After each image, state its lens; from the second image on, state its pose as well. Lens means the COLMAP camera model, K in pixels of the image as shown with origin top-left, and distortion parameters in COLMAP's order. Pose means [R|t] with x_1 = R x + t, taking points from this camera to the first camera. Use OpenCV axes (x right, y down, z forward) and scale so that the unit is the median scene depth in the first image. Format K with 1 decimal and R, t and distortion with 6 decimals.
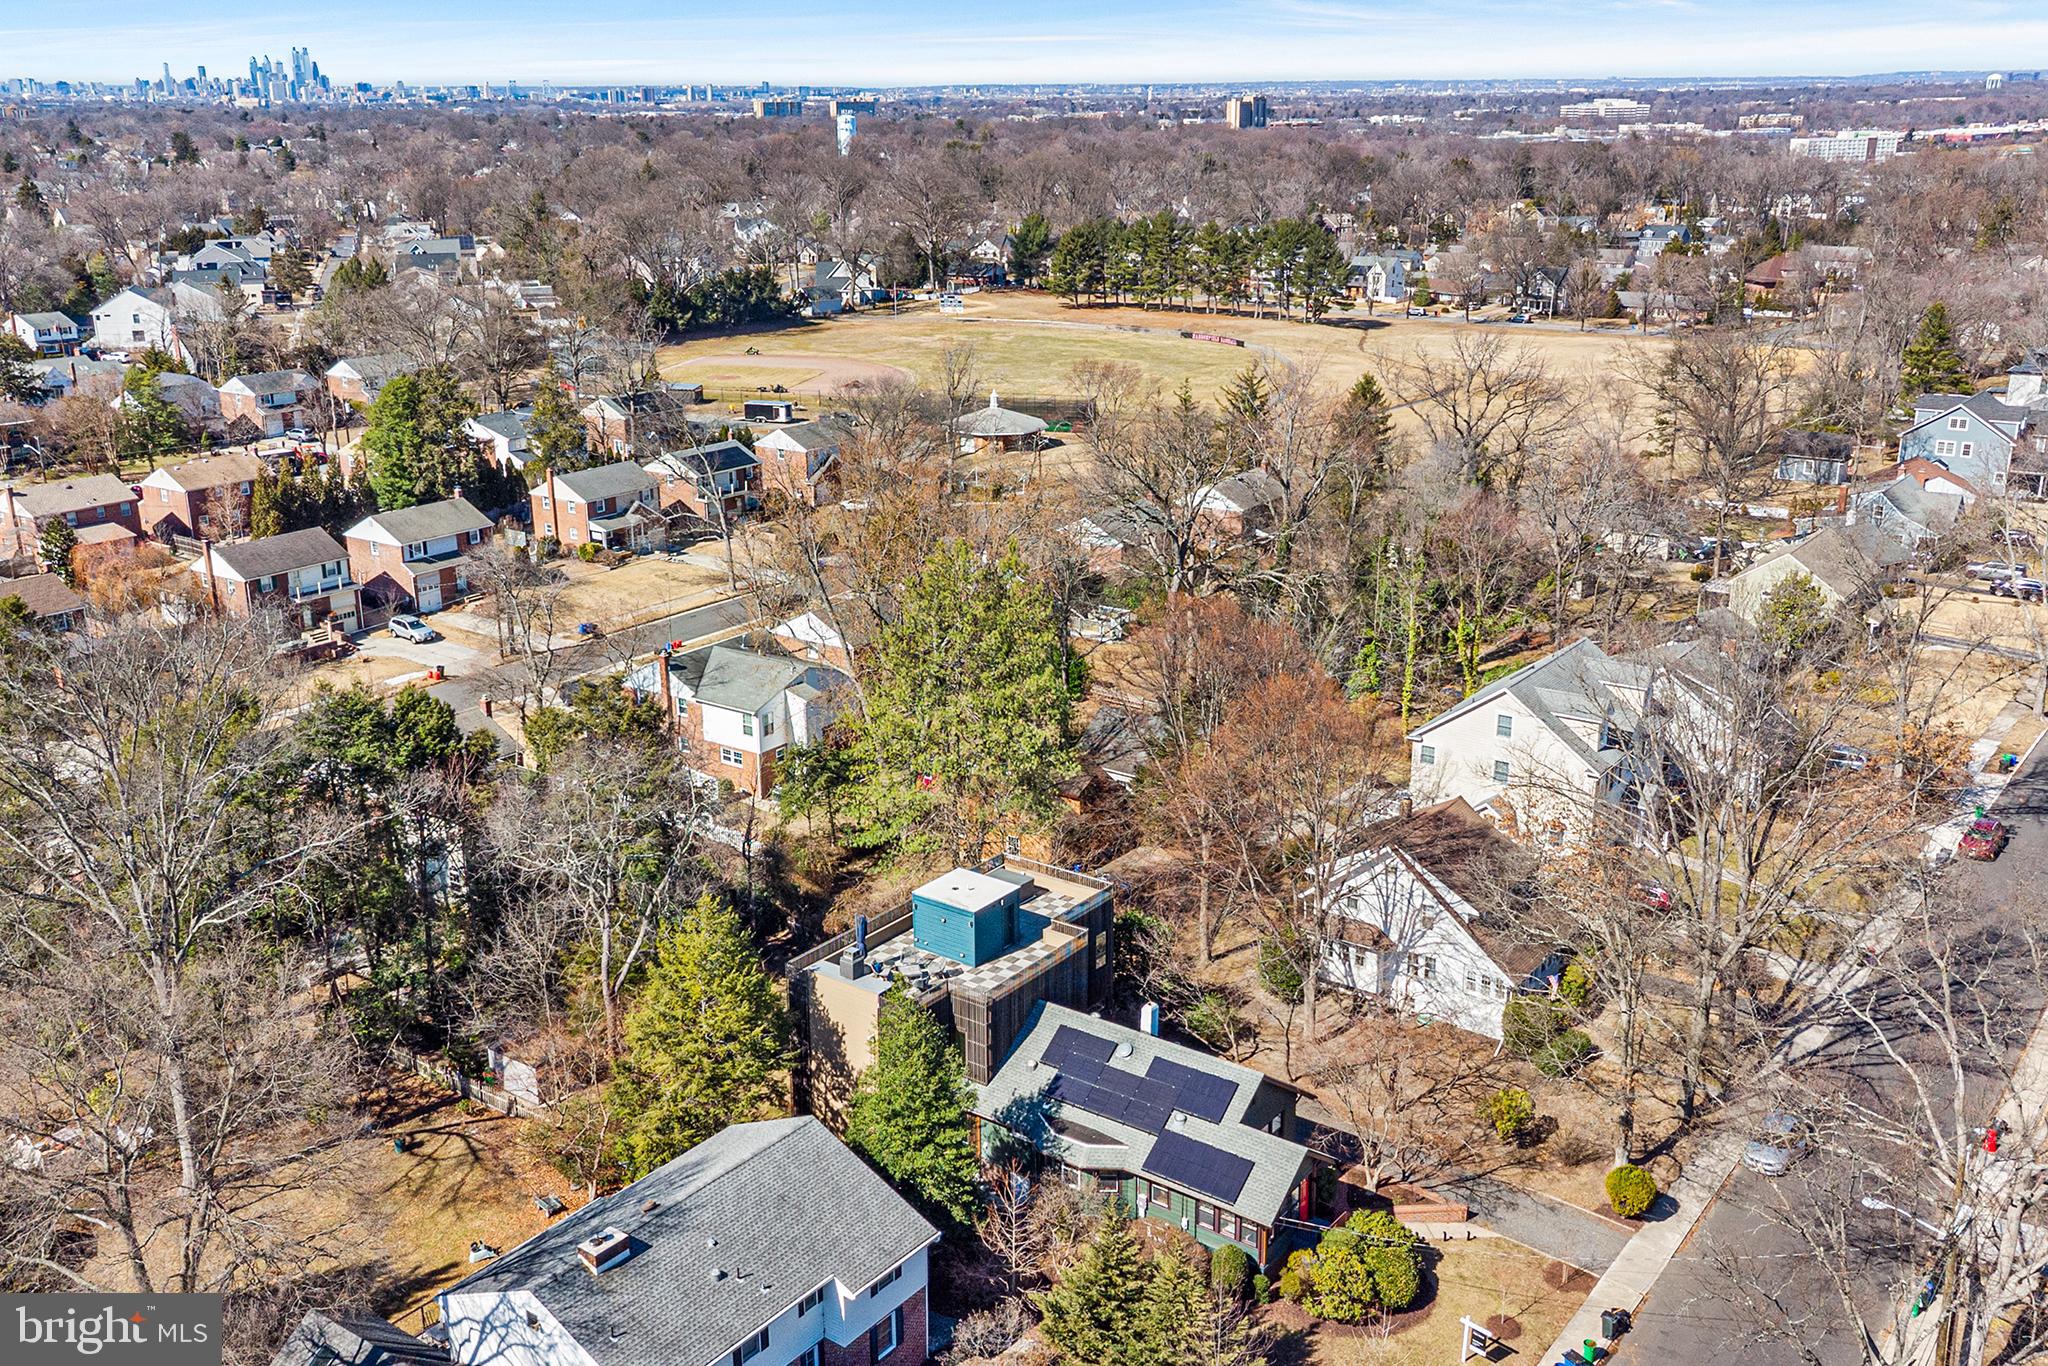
lens RADIAL K [[1798.4, 0, 1023.0], [0, 1798.4, 689.8], [0, 0, 1]] dist [0.077958, -0.119934]
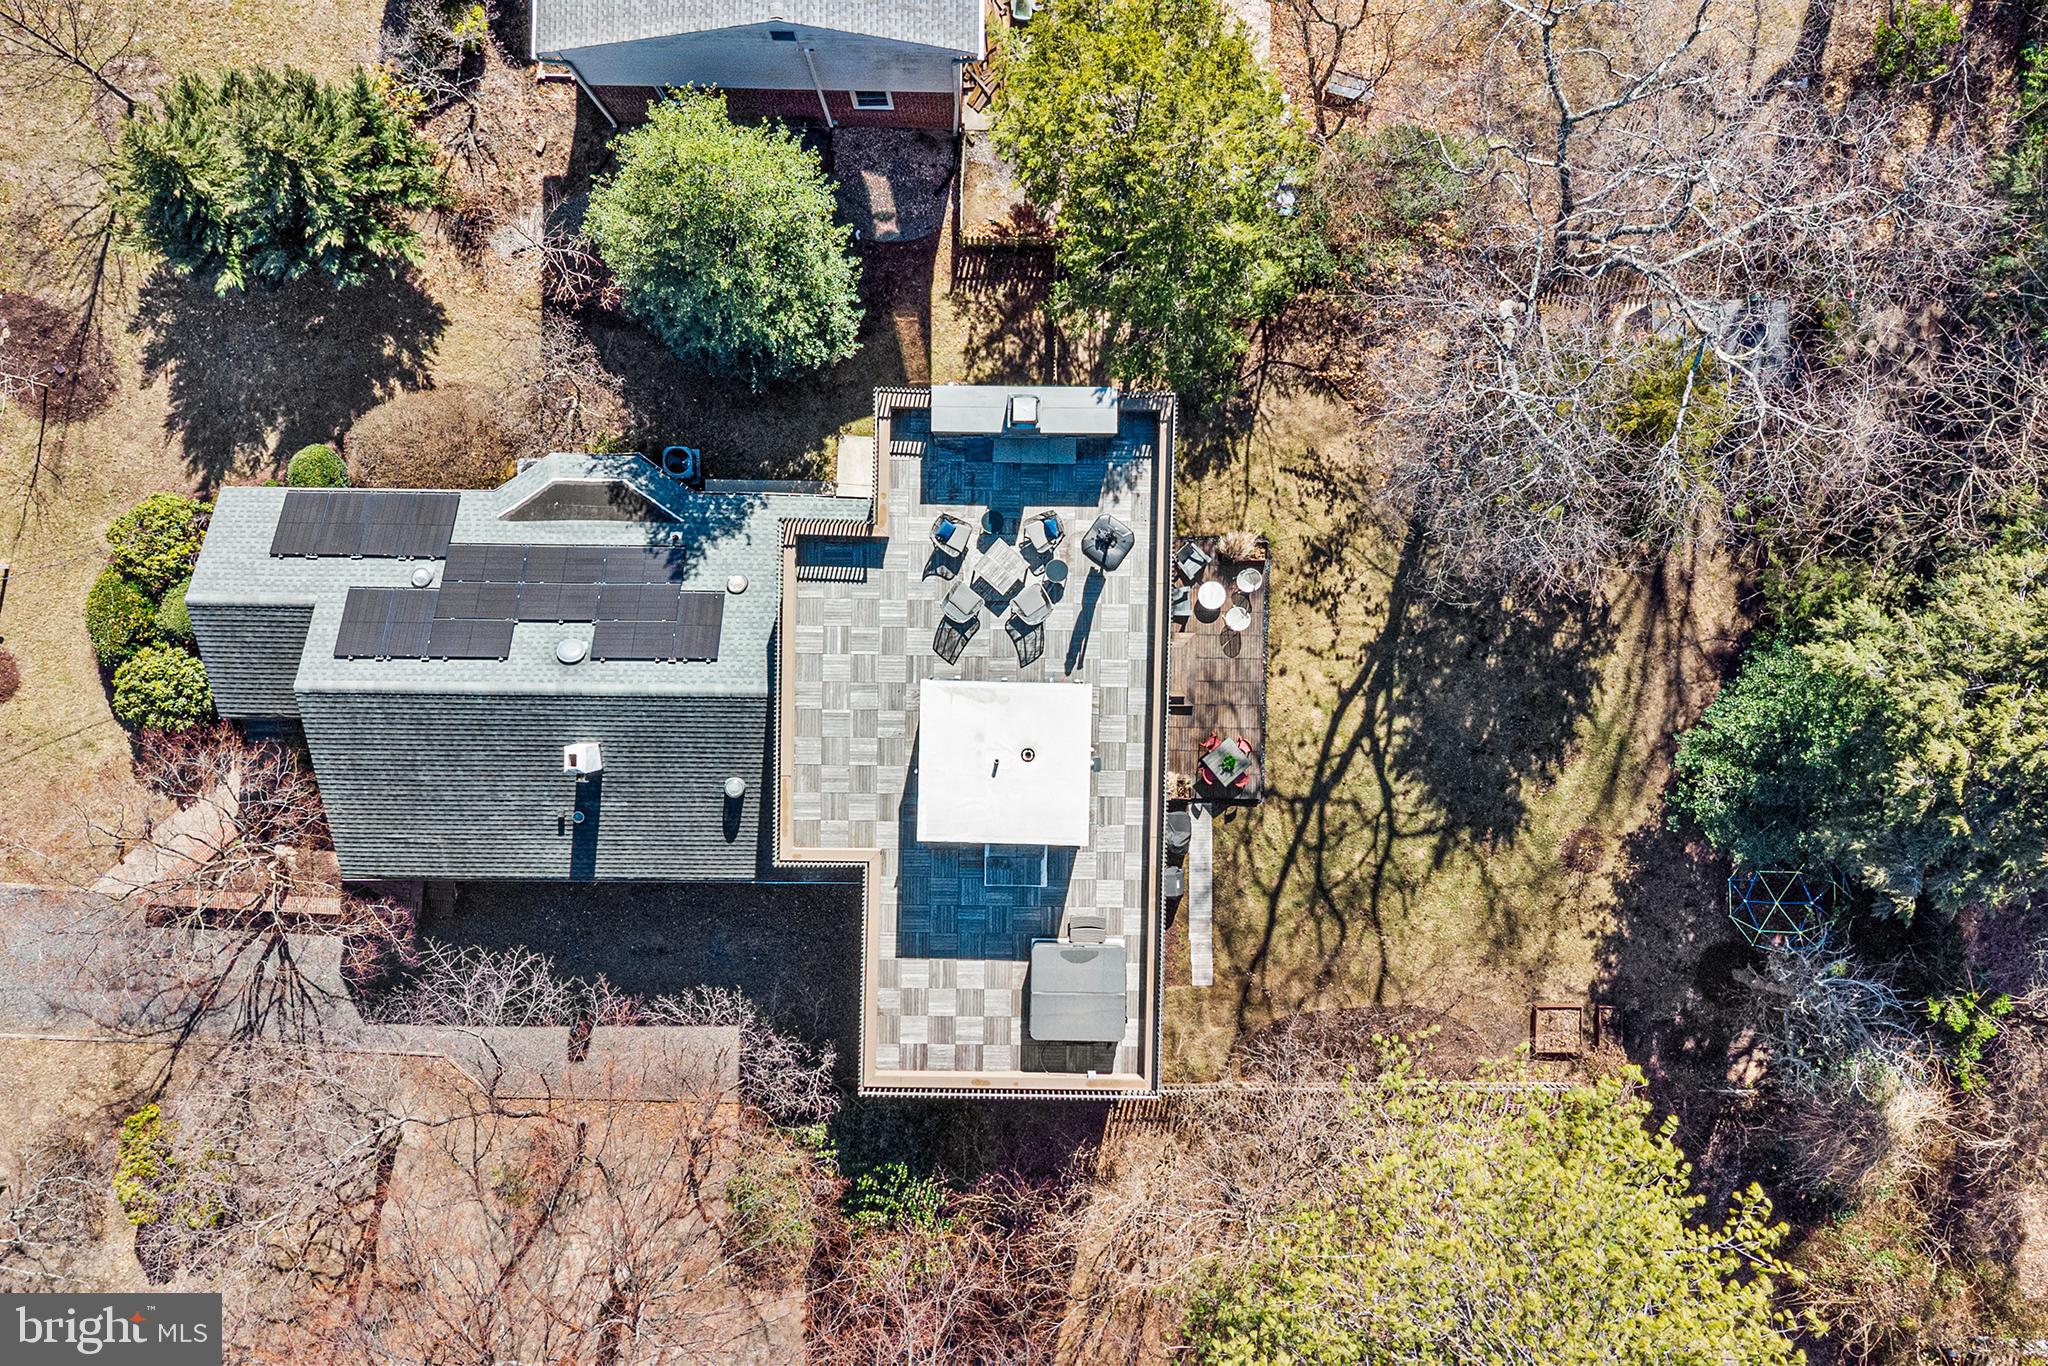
lens RADIAL K [[1798.4, 0, 1023.0], [0, 1798.4, 689.8], [0, 0, 1]] dist [0.077958, -0.119934]
pose [[-0.815454, 0.578820, 0.001386, -0.046838], [-0.170344, -0.242272, 0.955137, -0.331610], [0.553188, 0.778635, 0.296160, 0.868828]]
